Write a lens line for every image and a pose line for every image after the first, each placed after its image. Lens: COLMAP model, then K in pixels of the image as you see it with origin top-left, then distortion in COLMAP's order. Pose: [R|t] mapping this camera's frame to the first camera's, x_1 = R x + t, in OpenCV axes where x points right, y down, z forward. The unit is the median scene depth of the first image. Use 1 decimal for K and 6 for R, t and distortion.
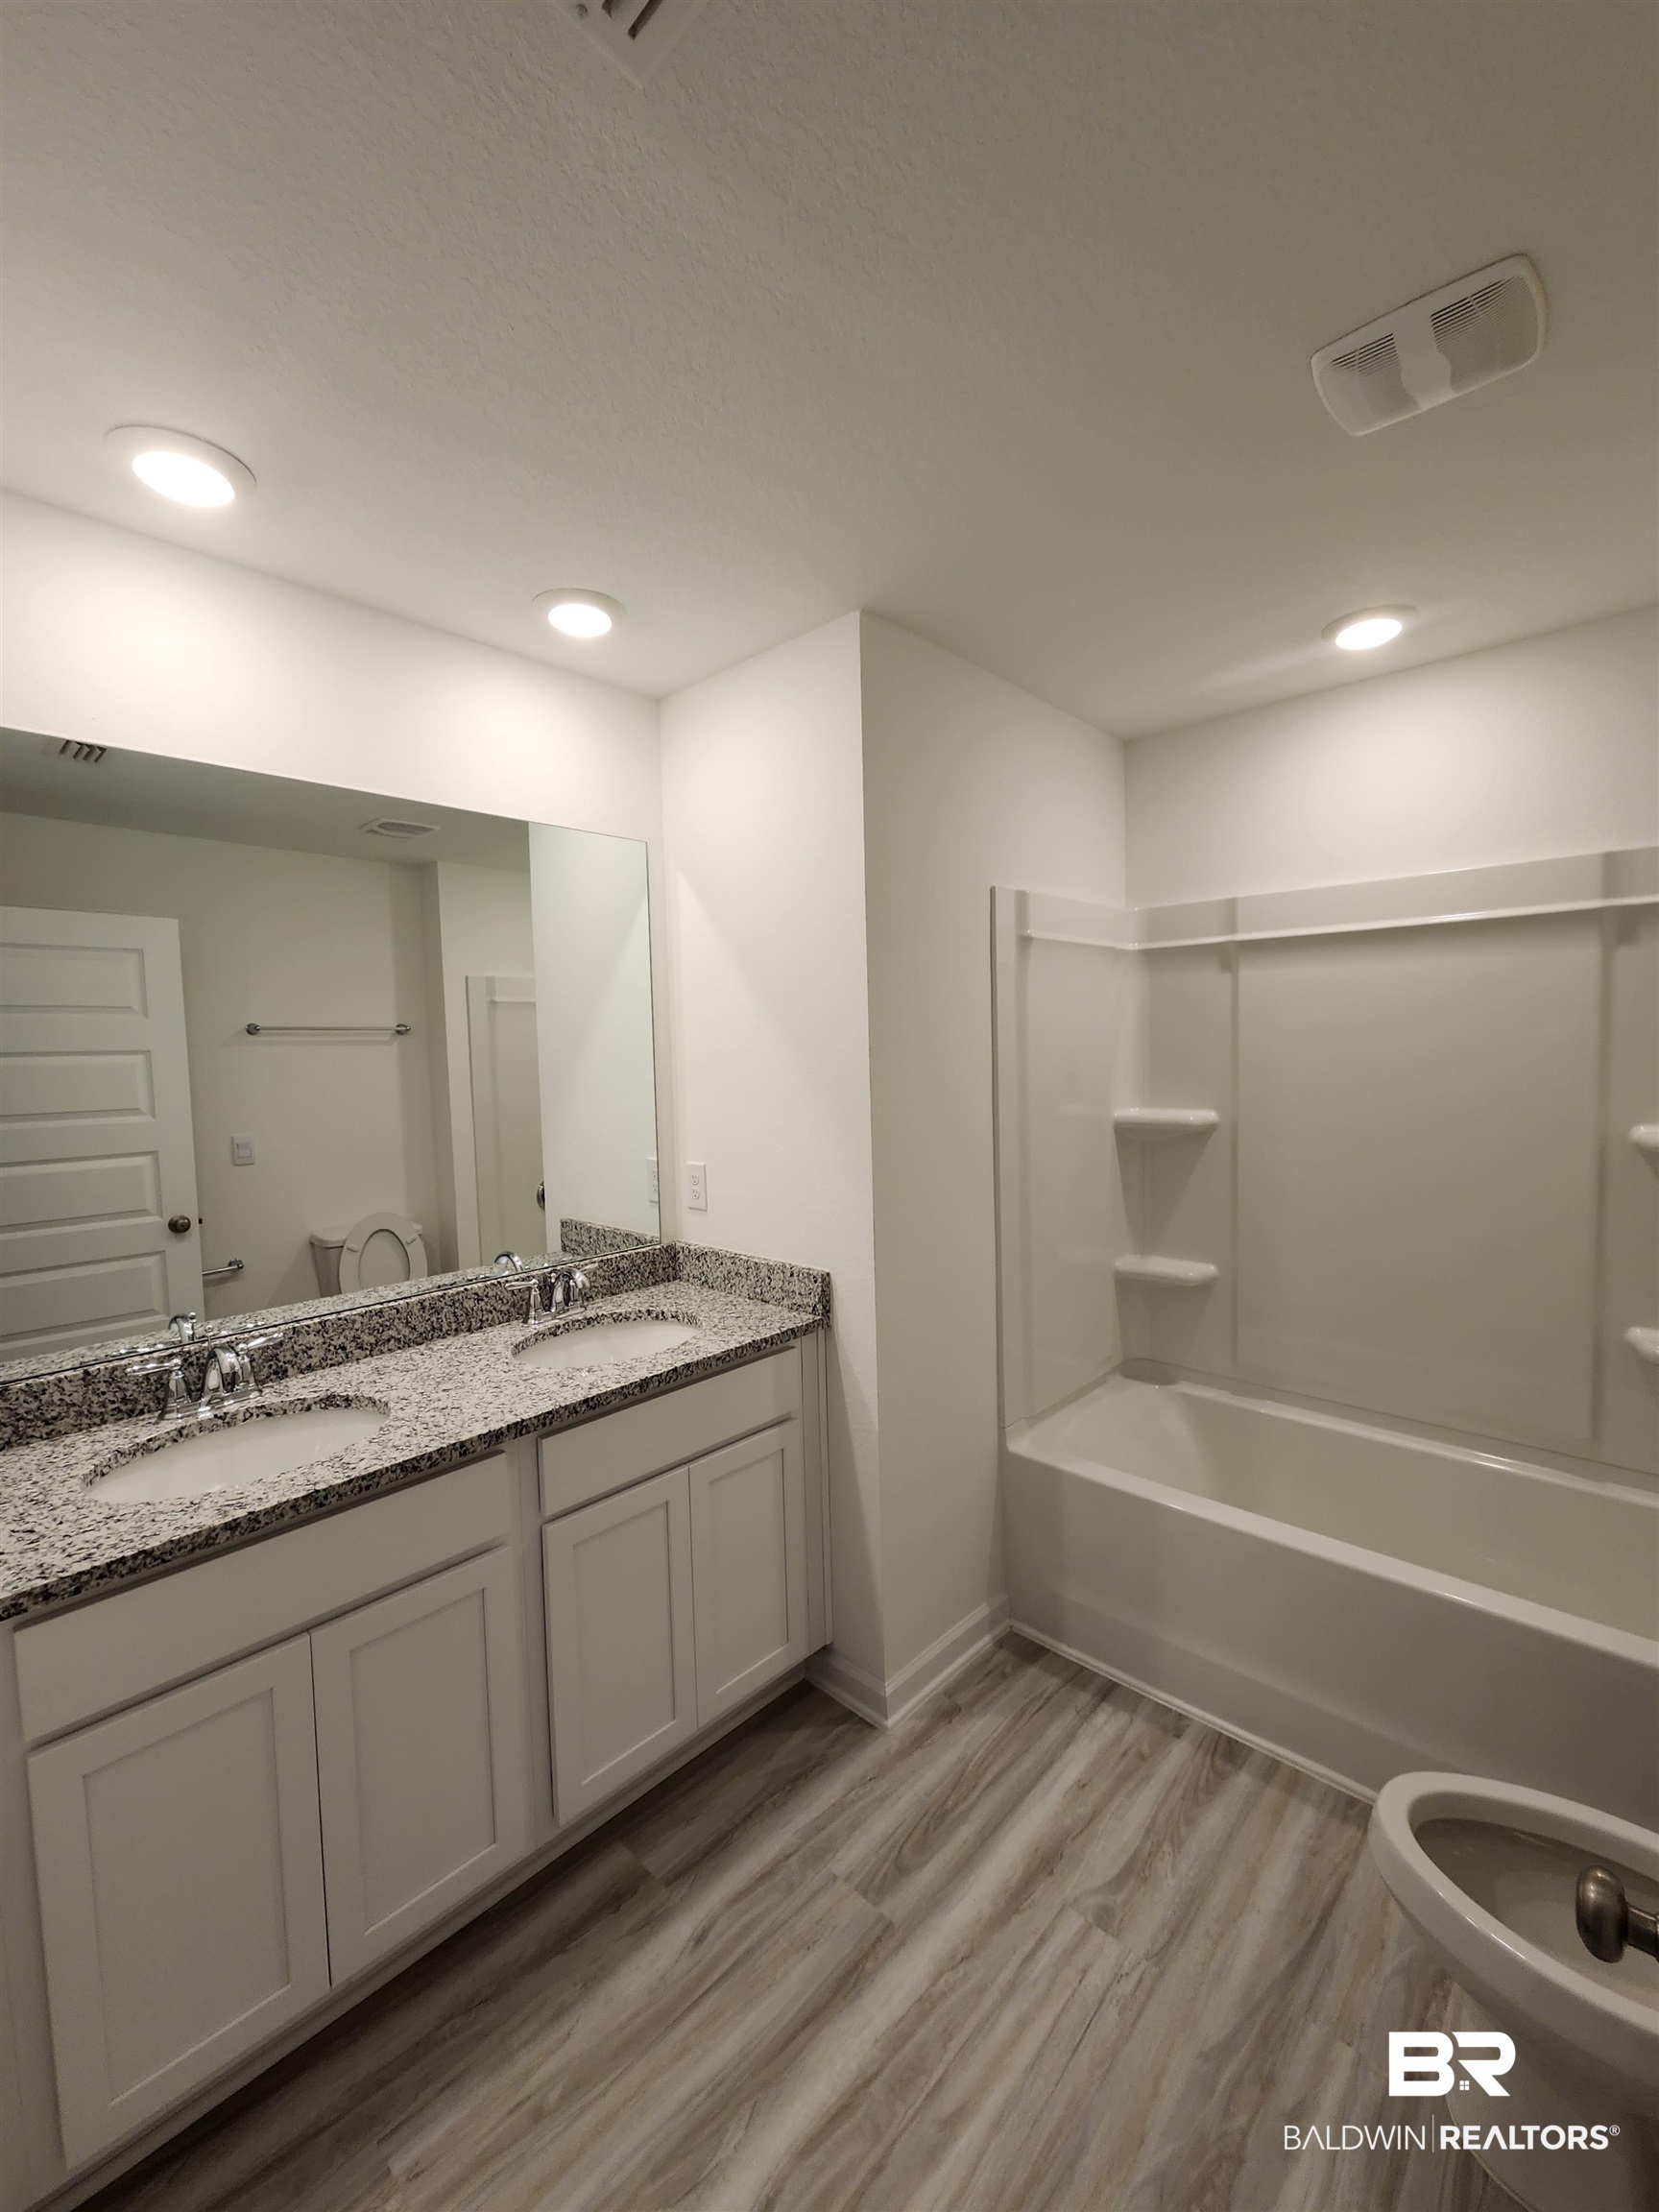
lens RADIAL K [[905.0, 0, 833.4], [0, 905.0, 1089.6], [0, 0, 1]] dist [0.002702, -0.004553]
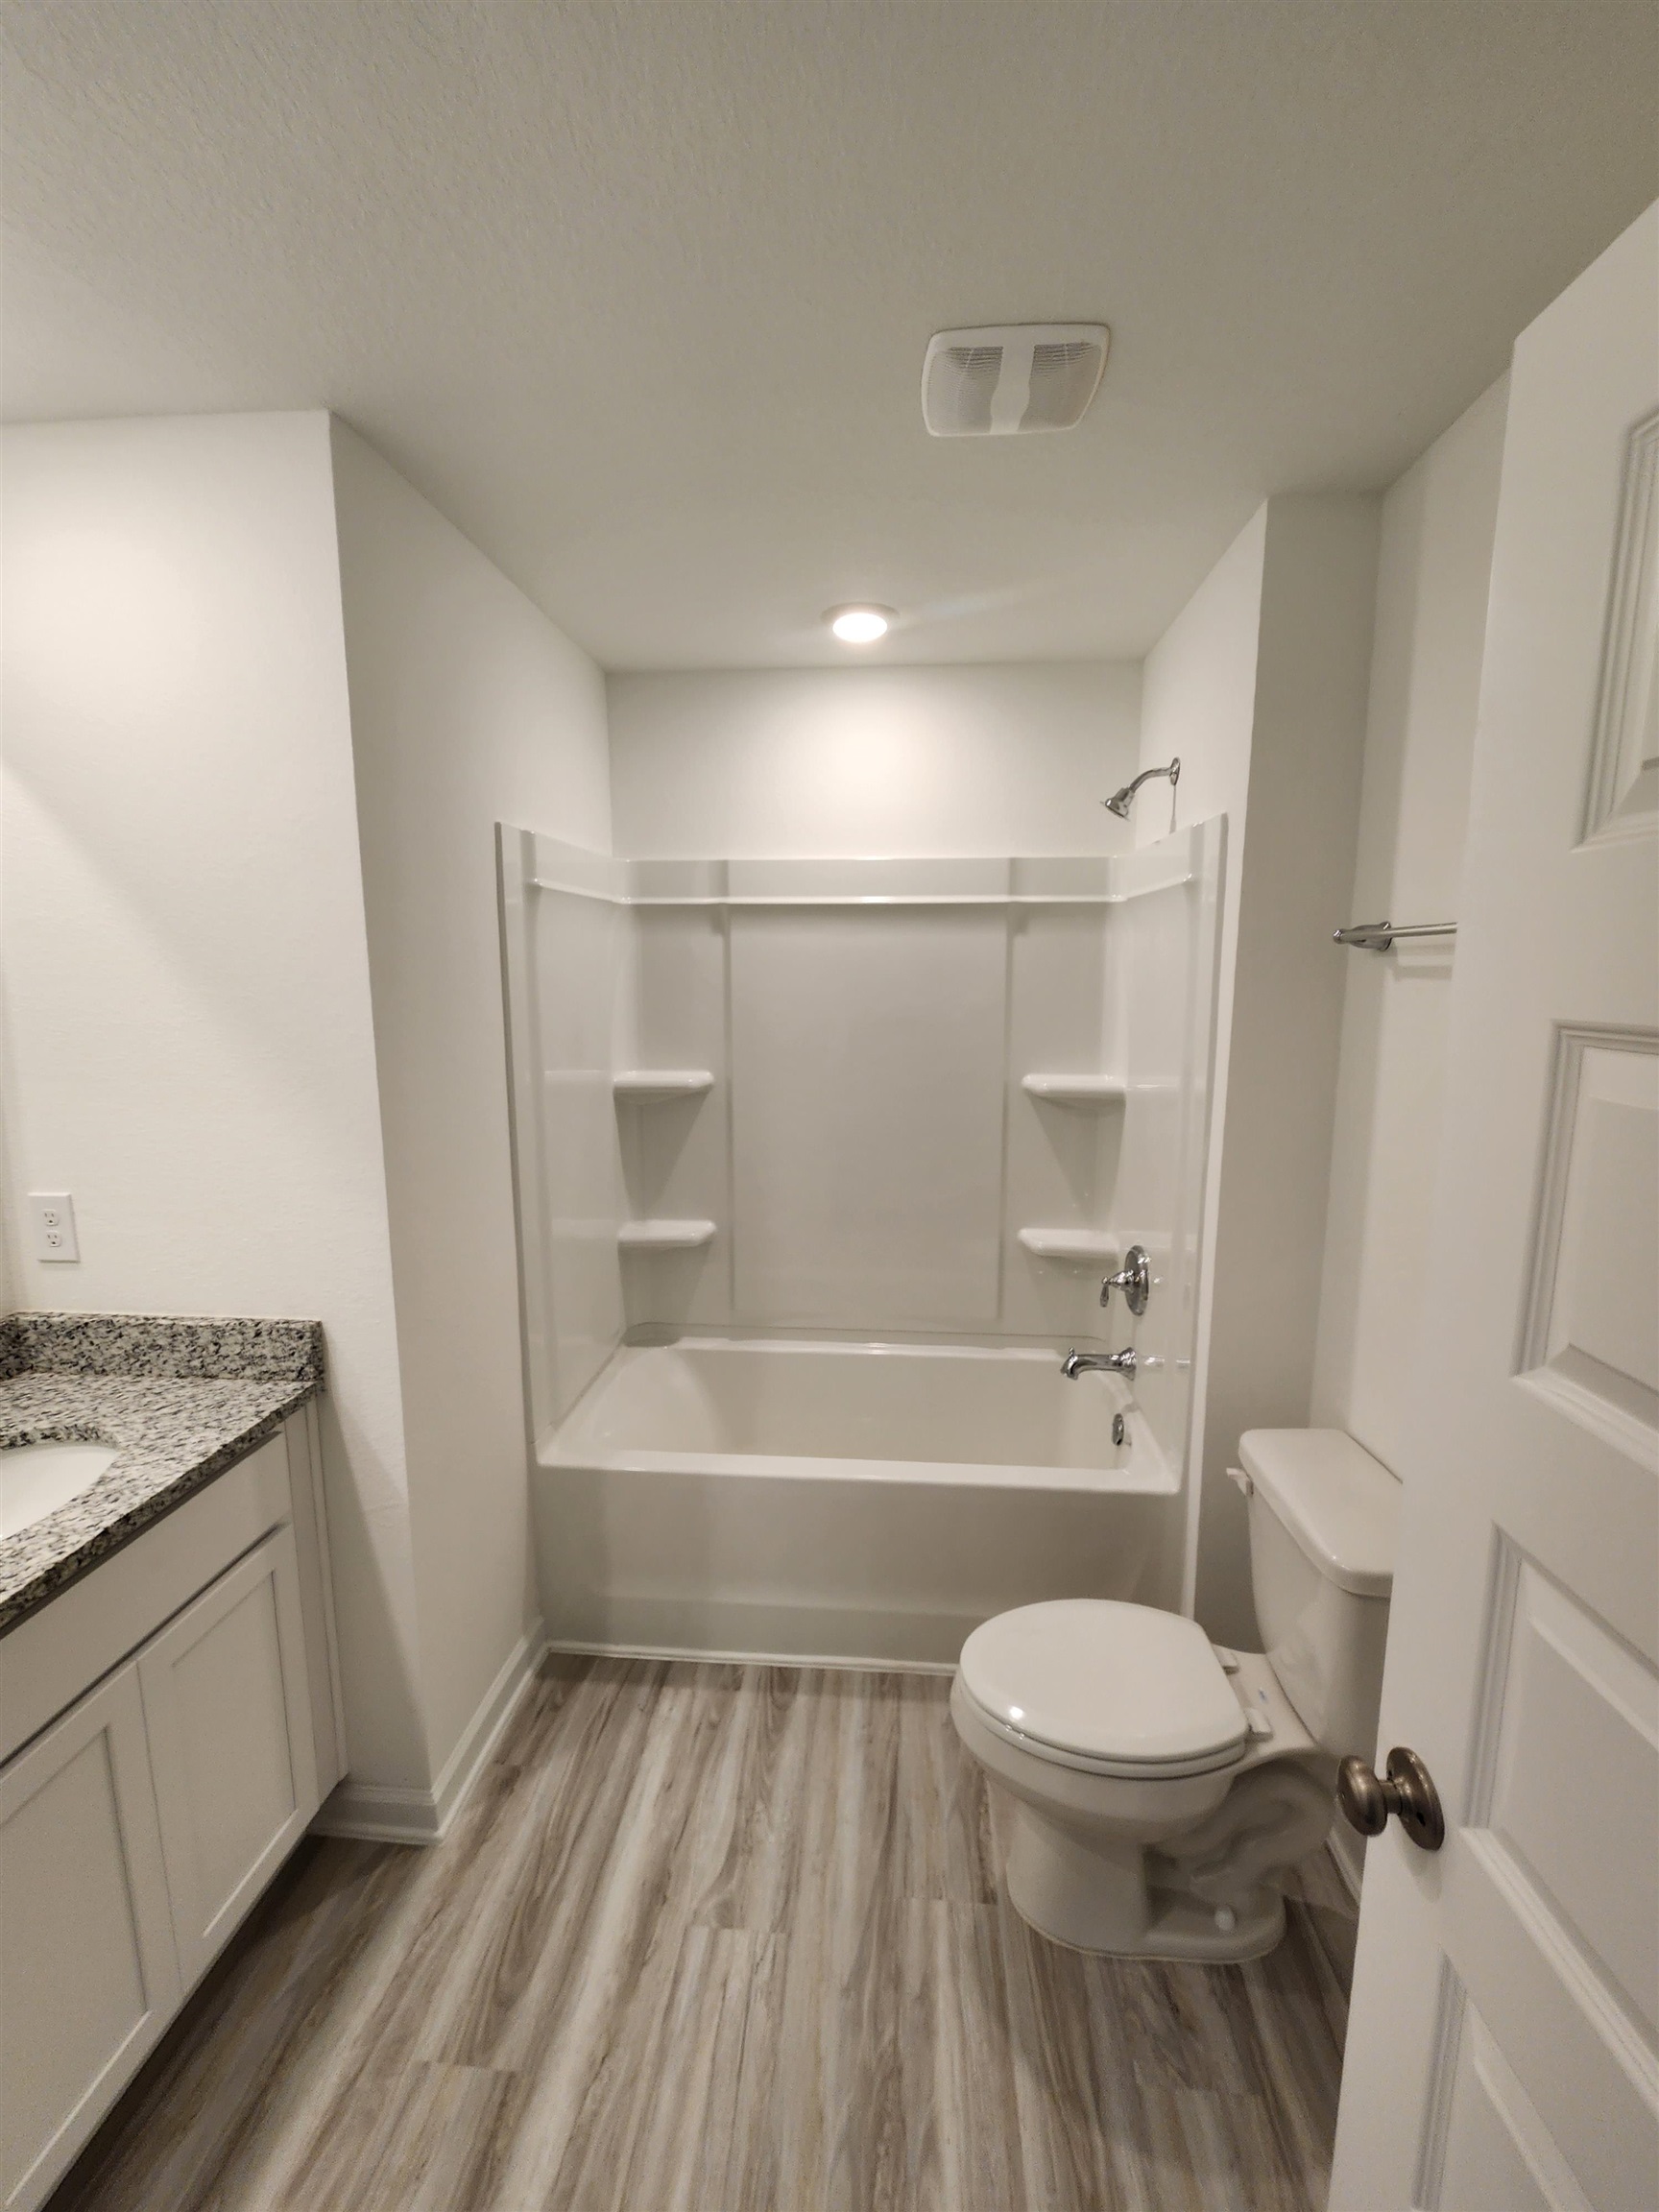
lens RADIAL K [[905.0, 0, 833.4], [0, 905.0, 1089.6], [0, 0, 1]] dist [0.002702, -0.004553]
pose [[0.783198, -0.060806, 0.618792, -0.129481], [0.012574, 0.996552, 0.082012, -0.049469], [-0.621645, -0.056451, 0.781262, 0.159120]]
